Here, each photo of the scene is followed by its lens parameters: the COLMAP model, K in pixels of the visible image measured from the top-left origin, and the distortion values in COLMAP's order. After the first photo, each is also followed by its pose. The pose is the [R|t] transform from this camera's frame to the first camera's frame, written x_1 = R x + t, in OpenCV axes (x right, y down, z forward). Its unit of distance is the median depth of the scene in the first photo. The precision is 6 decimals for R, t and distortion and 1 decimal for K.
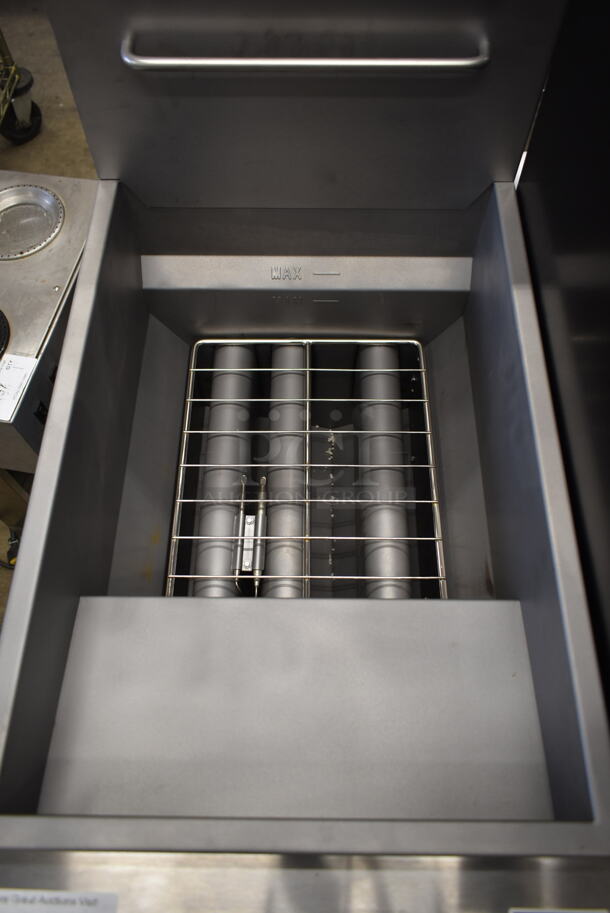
lens RADIAL K [[707.7, 0, 305.0], [0, 707.7, 456.5], [0, 0, 1]] dist [-0.006751, -0.002989]
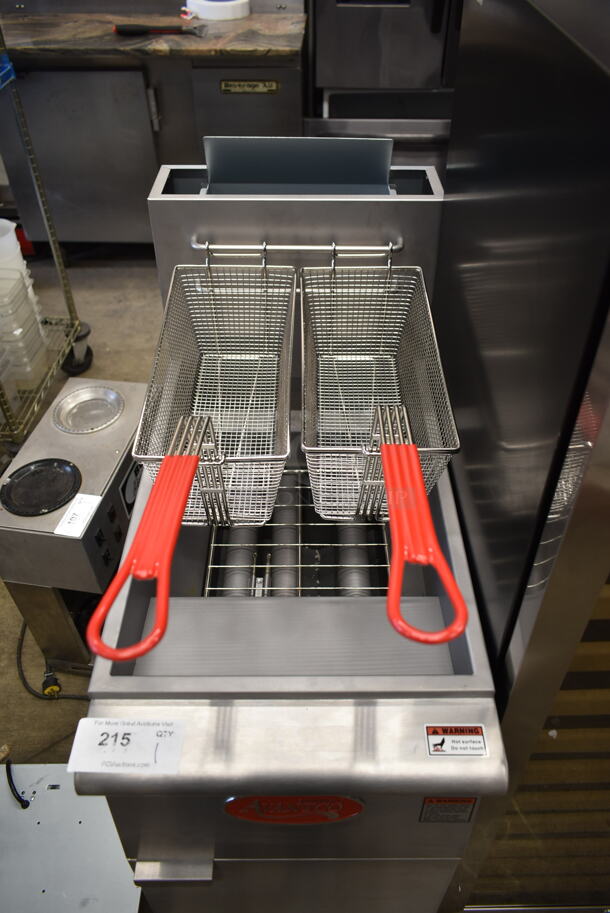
lens RADIAL K [[699.1, 0, 305.0], [0, 699.1, 456.5], [0, 0, 1]] dist [-0.012318, 0.002521]
pose [[0.999897, -0.005404, 0.013316, -0.002461], [0.009525, 0.943036, -0.332554, 0.219725], [-0.010761, 0.332646, 0.942990, -0.276388]]
